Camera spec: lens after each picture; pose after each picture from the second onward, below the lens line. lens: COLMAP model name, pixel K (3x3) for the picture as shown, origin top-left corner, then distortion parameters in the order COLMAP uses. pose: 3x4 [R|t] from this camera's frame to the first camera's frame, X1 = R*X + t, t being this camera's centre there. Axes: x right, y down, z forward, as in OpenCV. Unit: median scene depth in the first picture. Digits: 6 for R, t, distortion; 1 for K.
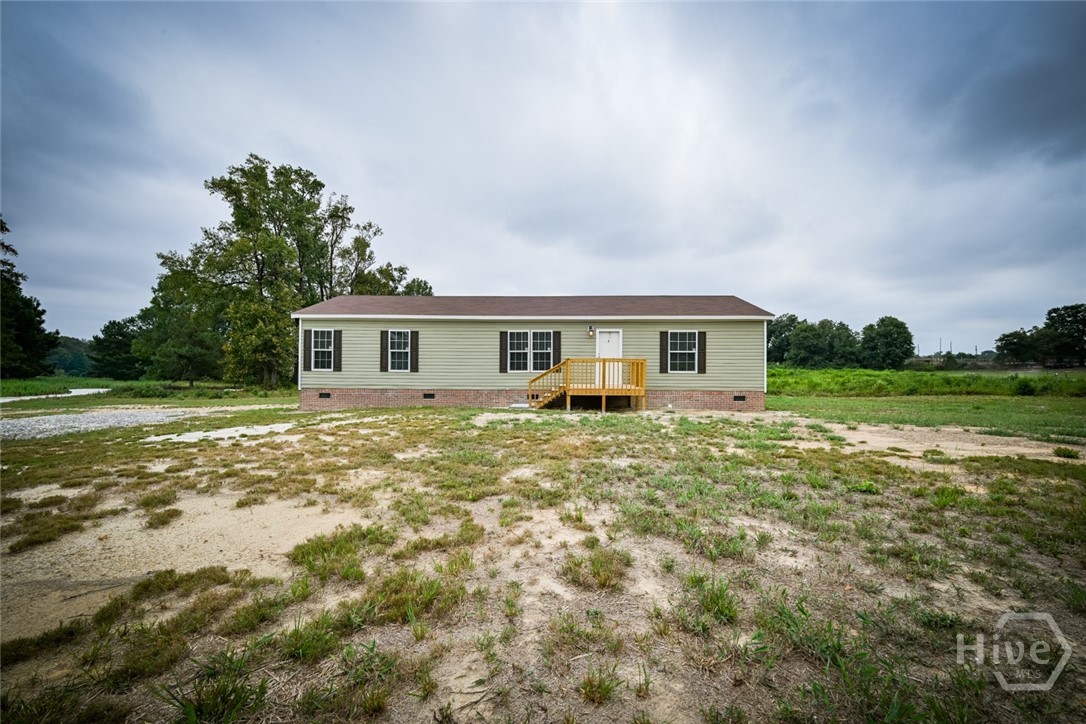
lens RADIAL K [[446.5, 0, 542.3], [0, 446.5, 362.2], [0, 0, 1]] dist [-0.000771, -0.005237]
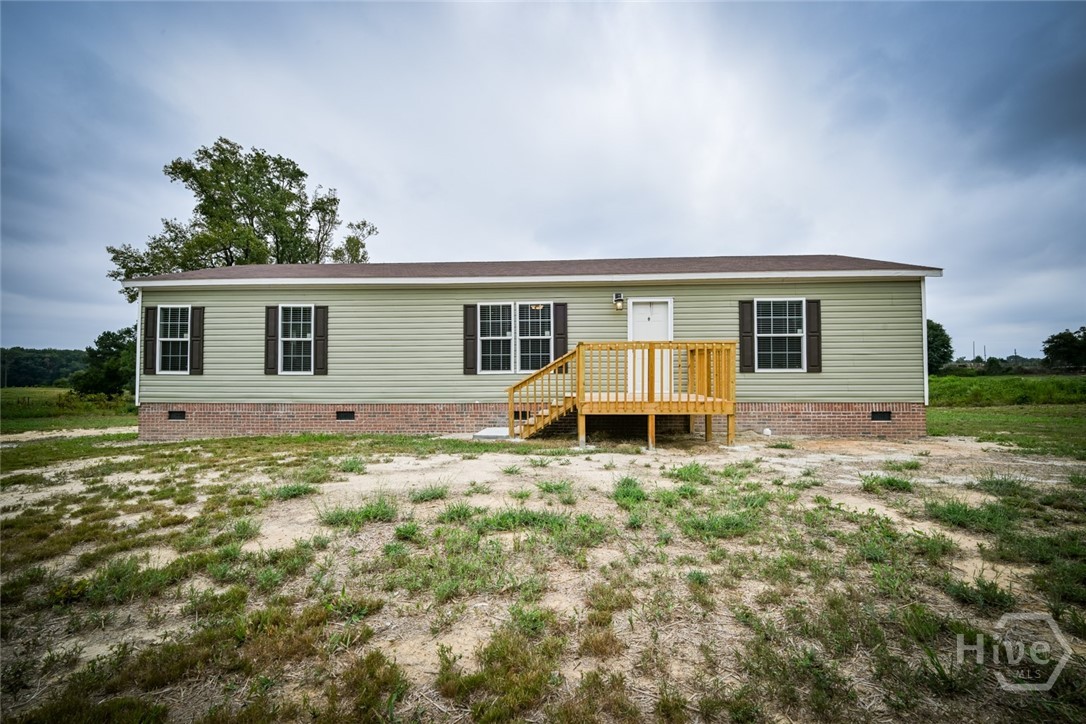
lens RADIAL K [[446.5, 0, 543.1], [0, 446.5, 366.4], [0, 0, 1]] dist [-0.000771, -0.005237]
pose [[0.999686, -0.009094, -0.023345, 0.022860], [0.008806, 0.999884, -0.012390, 0.020842], [0.023455, 0.012181, 0.999651, 0.412267]]
